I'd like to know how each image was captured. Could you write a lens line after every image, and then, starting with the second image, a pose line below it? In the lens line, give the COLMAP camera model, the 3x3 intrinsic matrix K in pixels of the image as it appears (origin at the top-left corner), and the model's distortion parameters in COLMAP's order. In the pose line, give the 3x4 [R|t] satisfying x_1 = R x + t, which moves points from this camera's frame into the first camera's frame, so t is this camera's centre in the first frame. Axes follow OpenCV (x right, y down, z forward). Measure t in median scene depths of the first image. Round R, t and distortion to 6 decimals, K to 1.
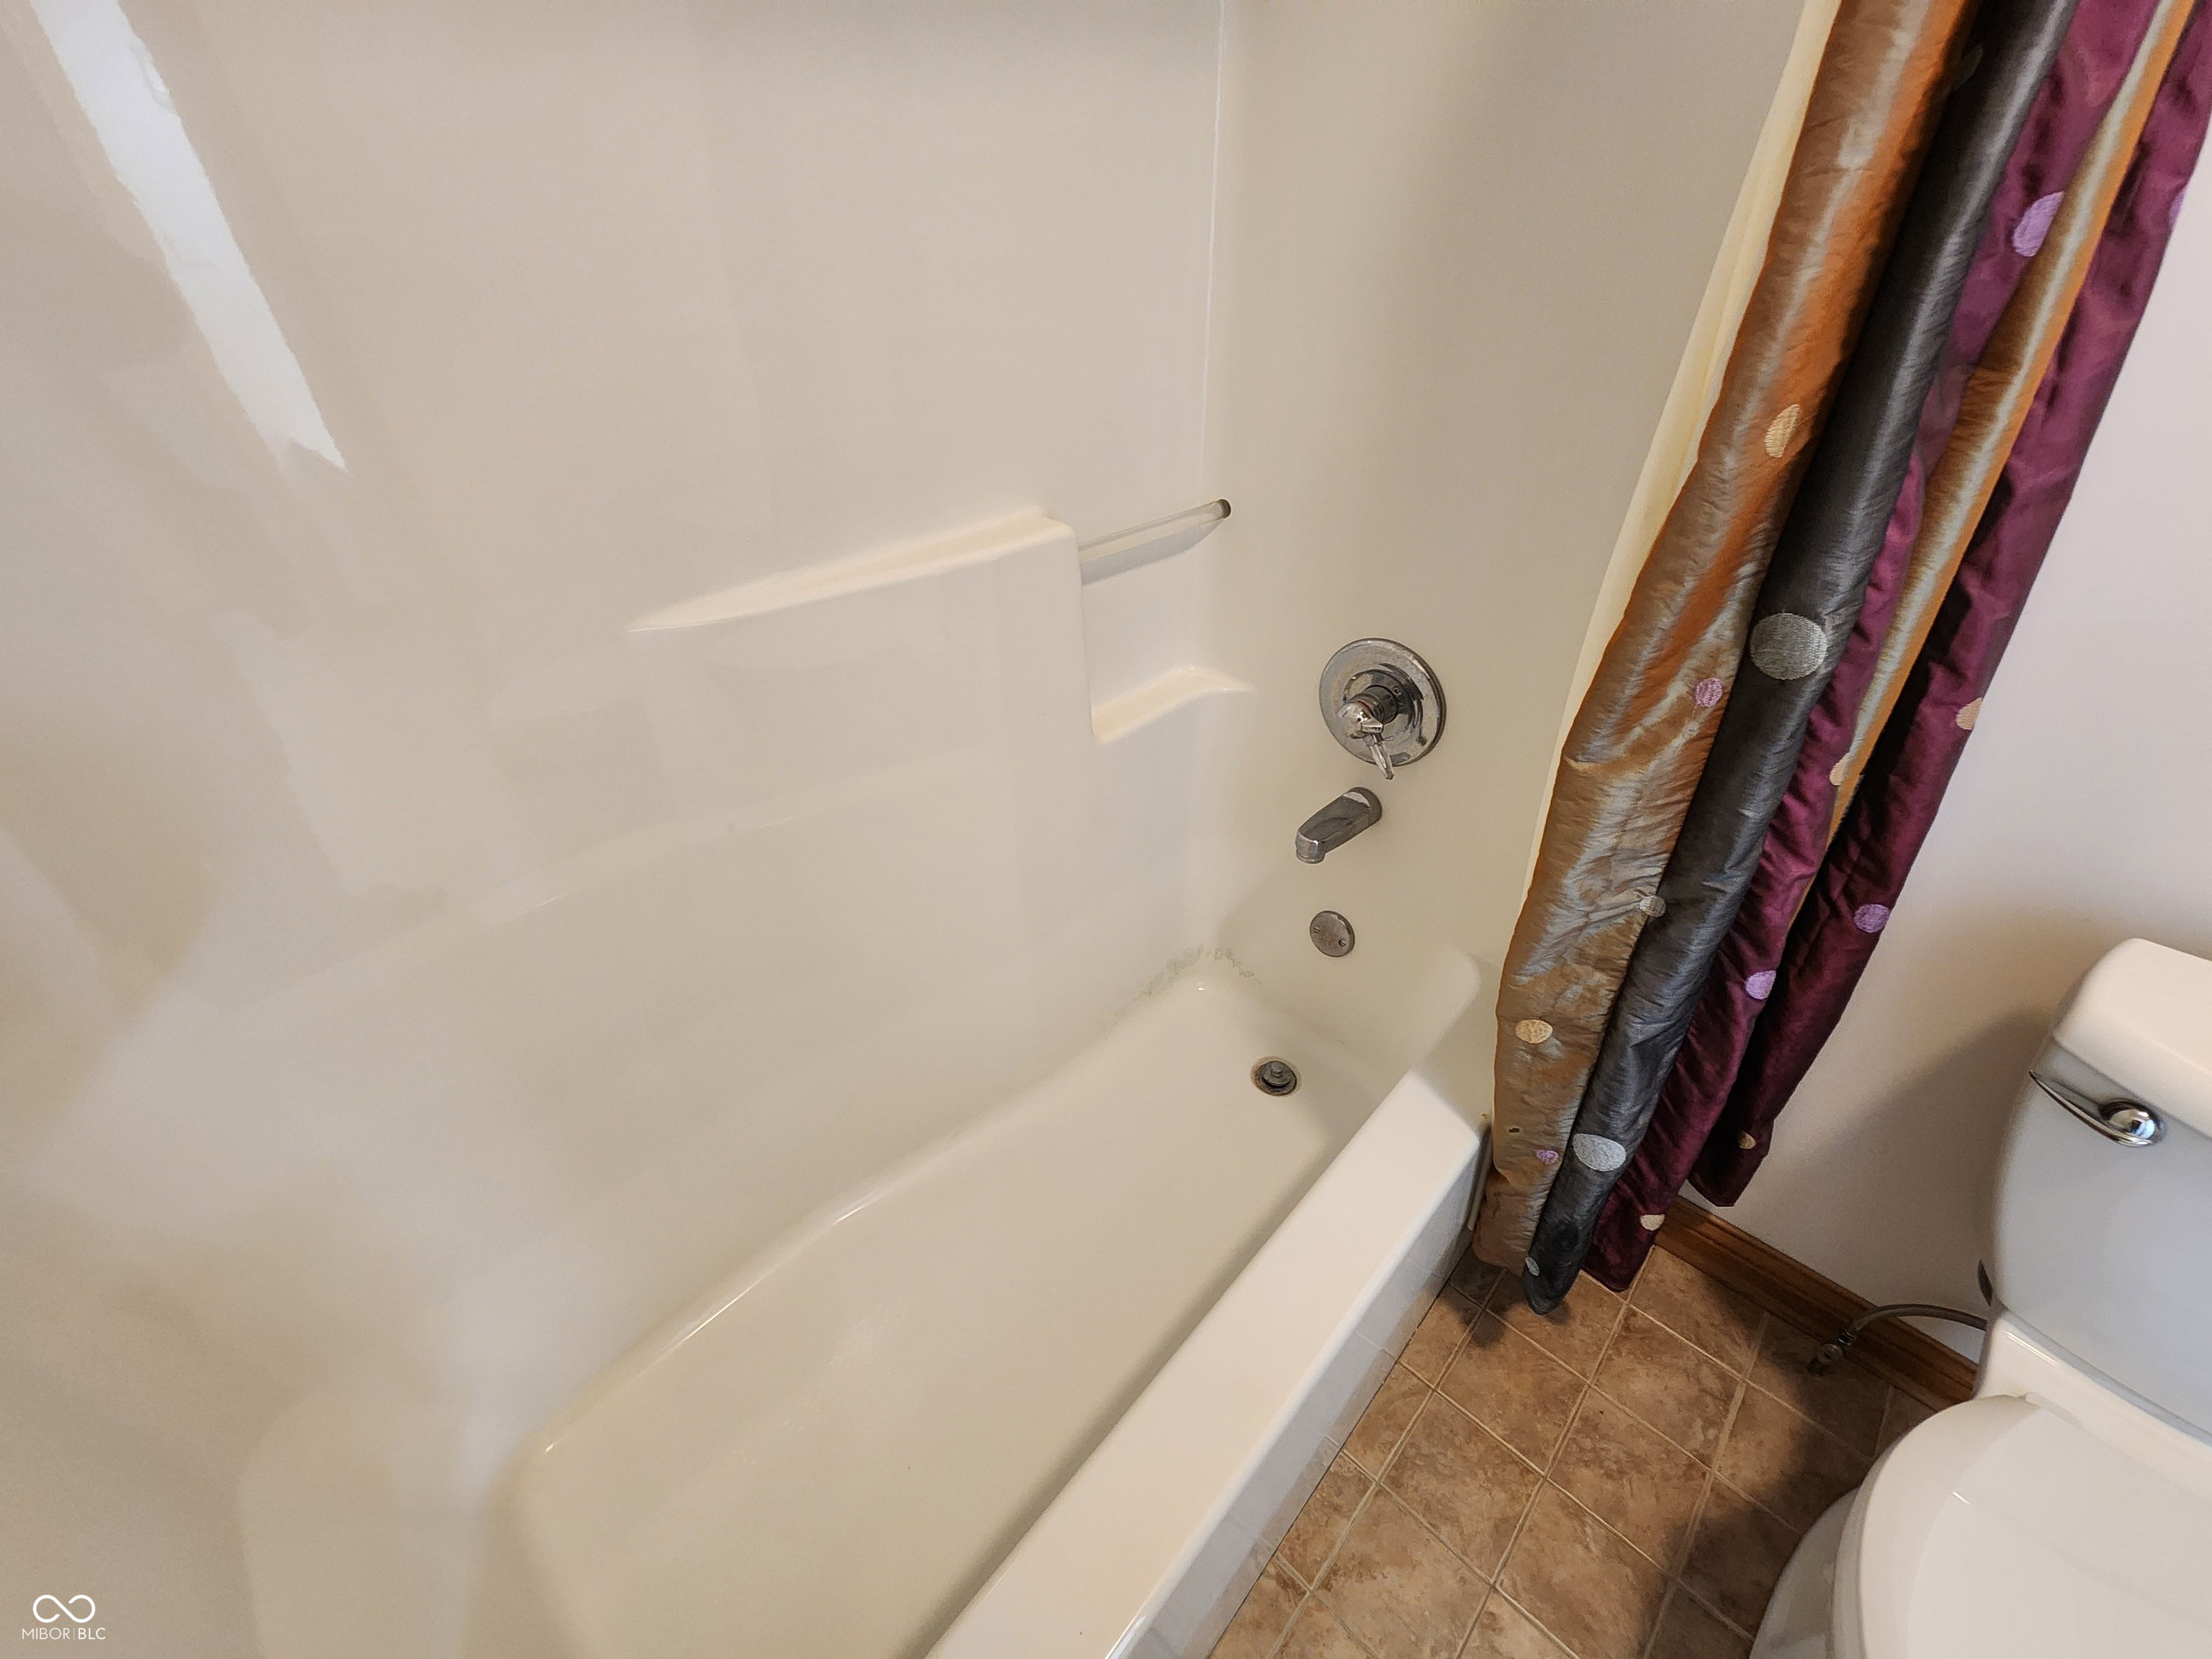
lens RADIAL K [[911.0, 0, 1112.3], [0, 911.0, 832.0], [0, 0, 1]] dist [0.002359, 0.000195]
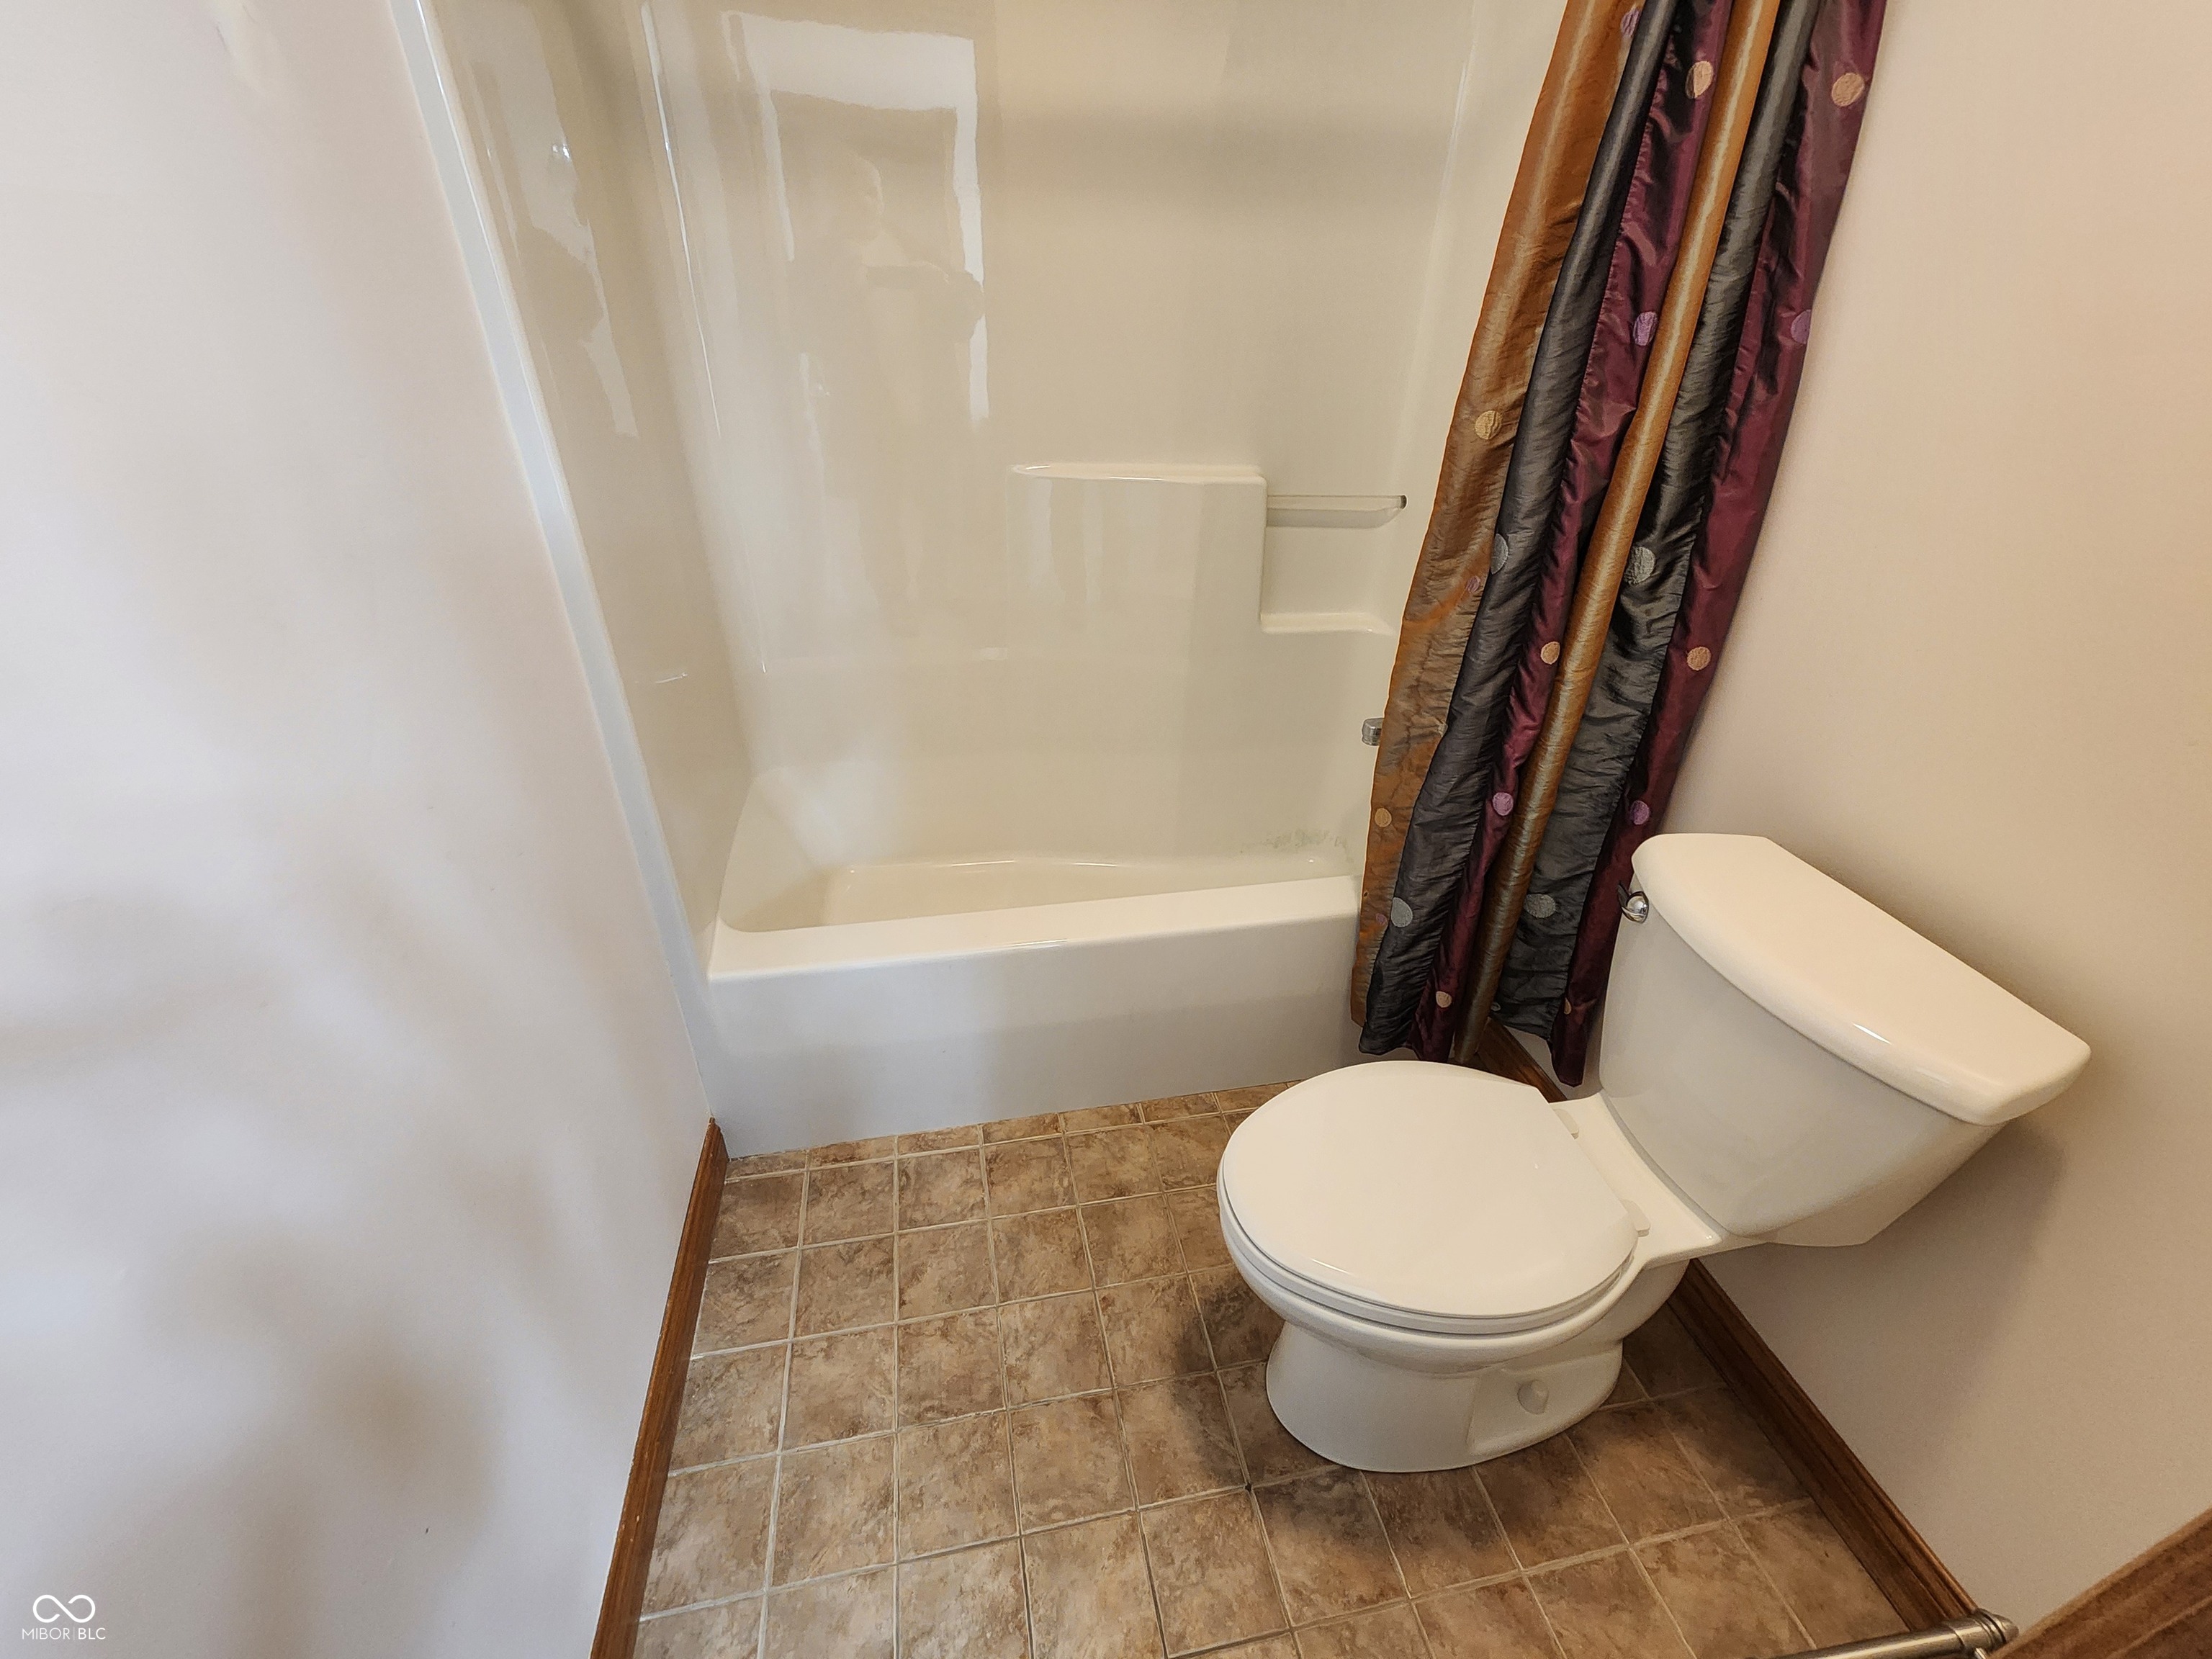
lens RADIAL K [[917.0, 0, 1103.3], [0, 917.0, 838.3], [0, 0, 1]] dist [0.002154, -0.000114]
pose [[0.809328, 0.335829, -0.481879, 0.893636], [-0.369666, 0.928789, 0.026424, 0.409152], [0.456438, 0.156748, 0.875839, -0.605916]]
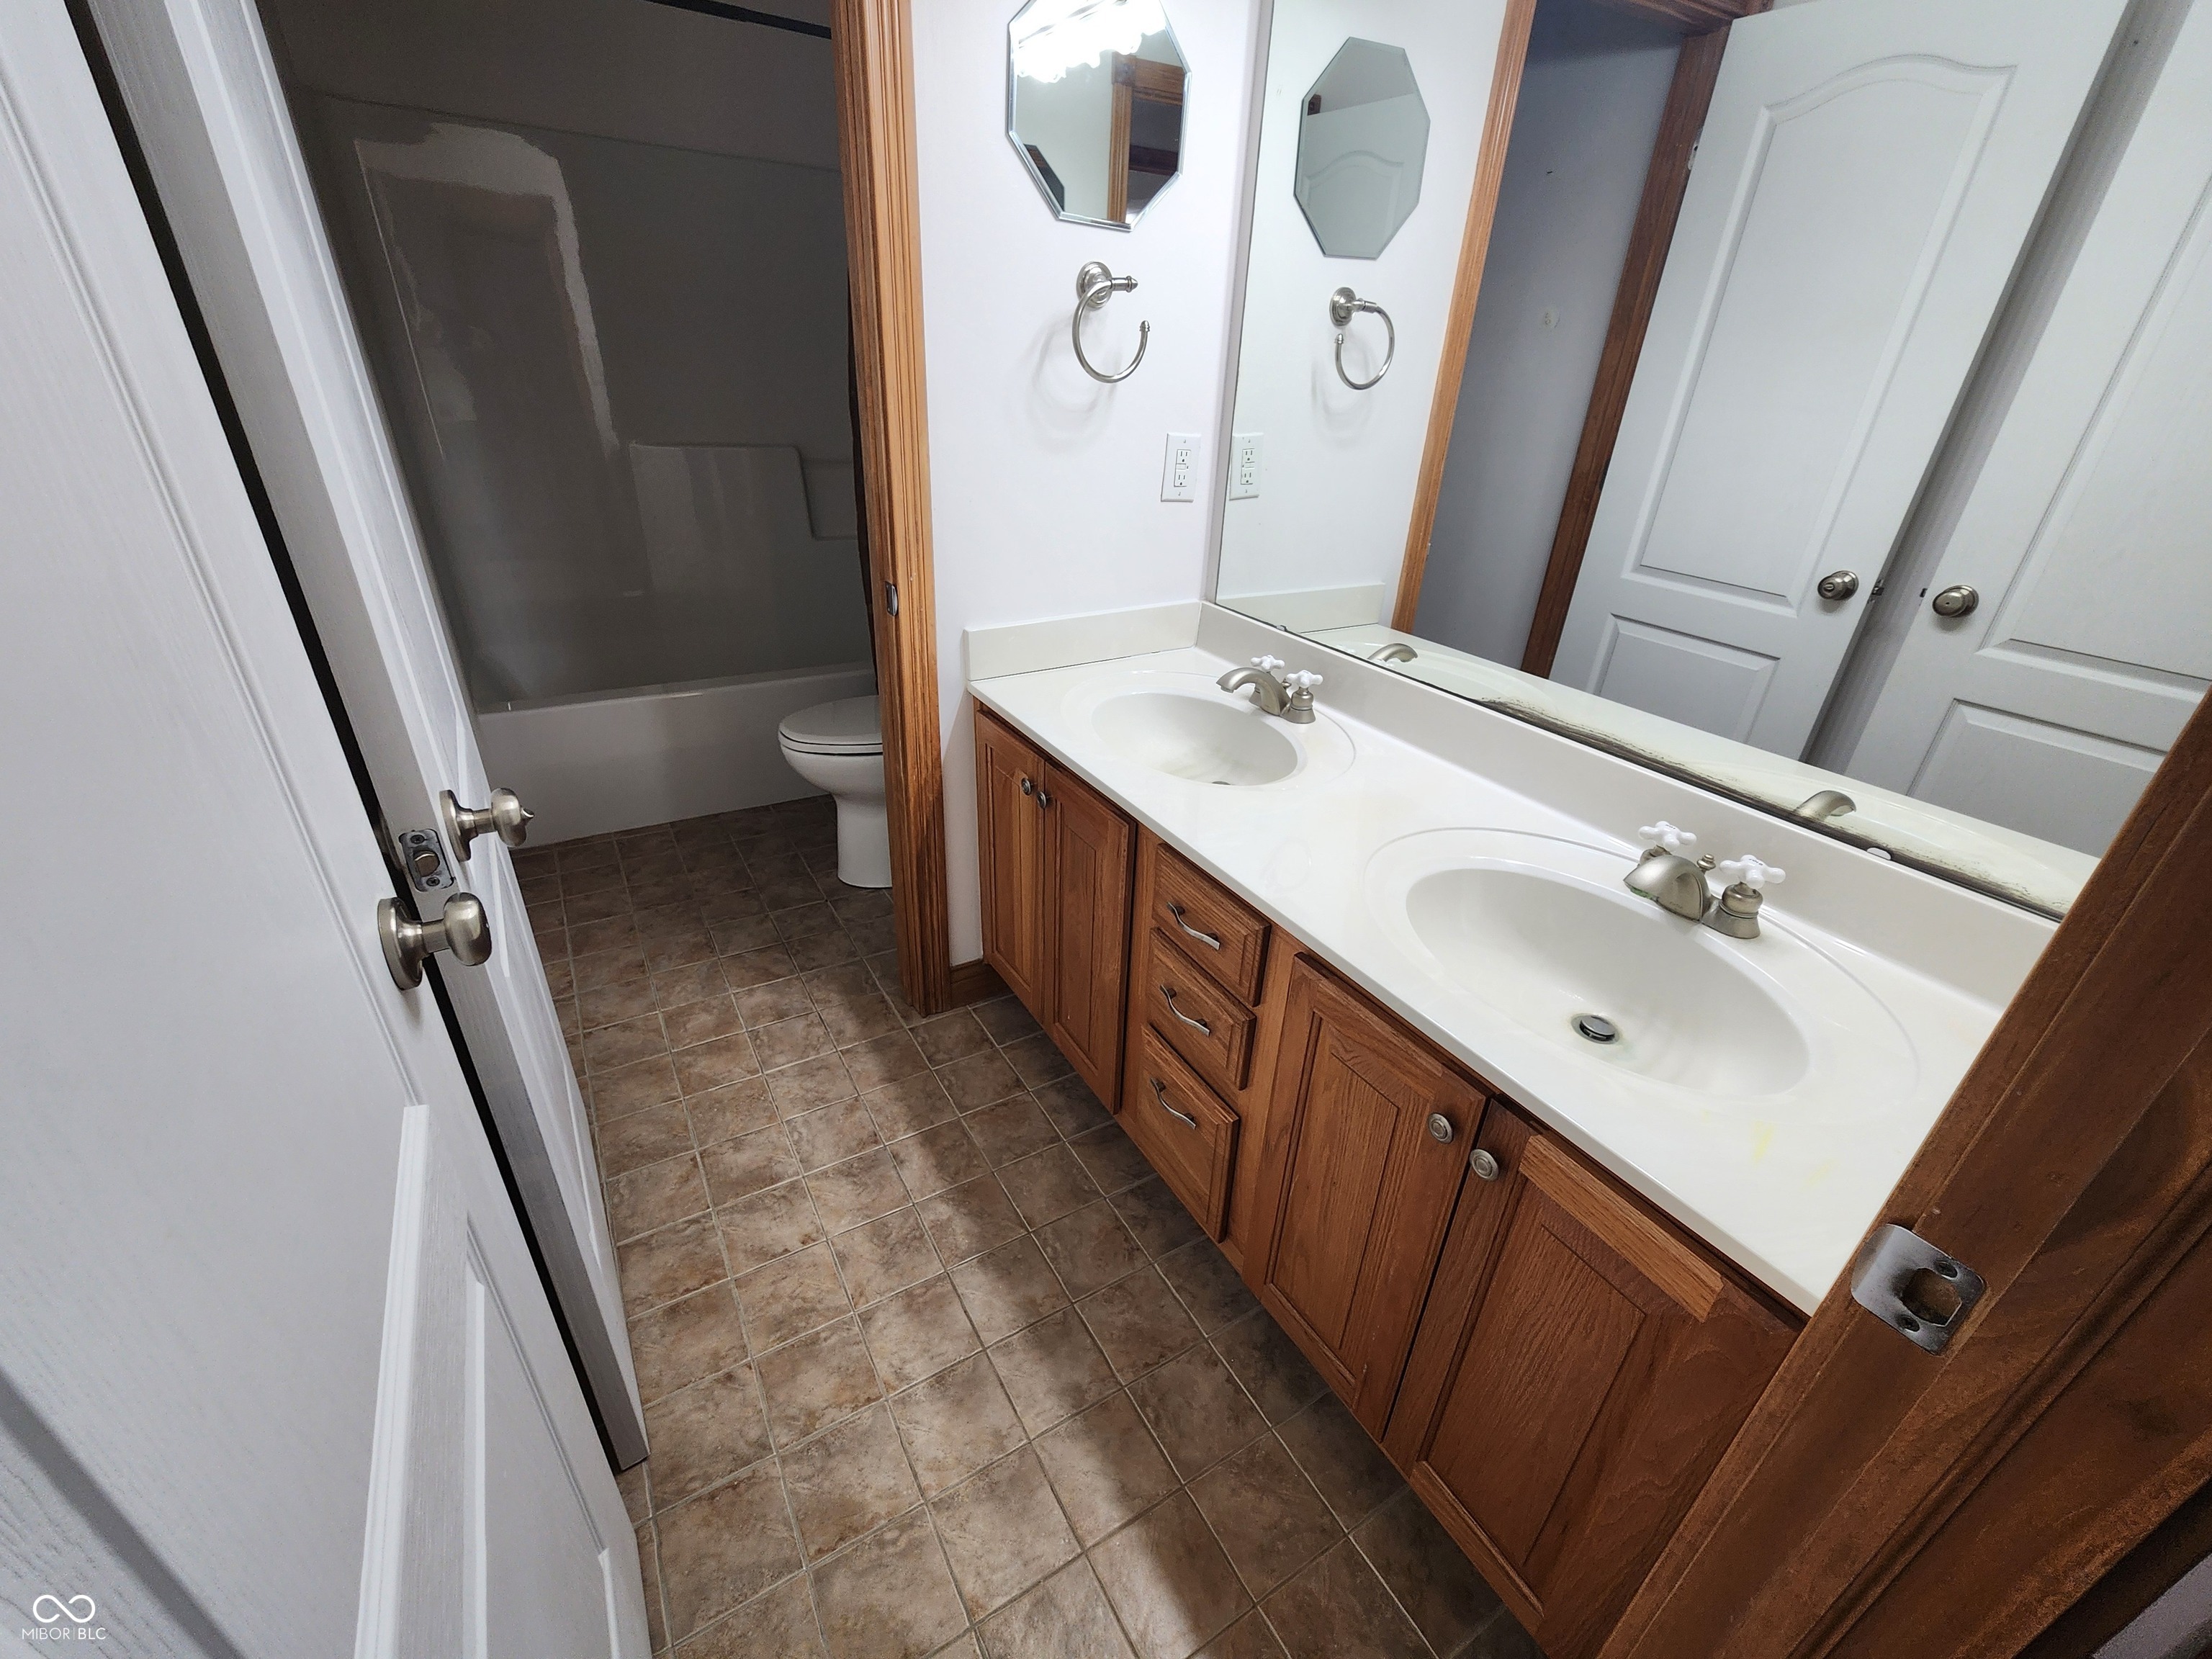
lens RADIAL K [[917.0, 0, 1103.3], [0, 917.0, 838.3], [0, 0, 1]] dist [0.002154, -0.000114]
pose [[0.958042, 0.183183, -0.220451, 2.173180], [-0.210934, 0.971343, -0.109547, 1.232072], [0.194066, 0.151451, 0.969227, -1.779096]]
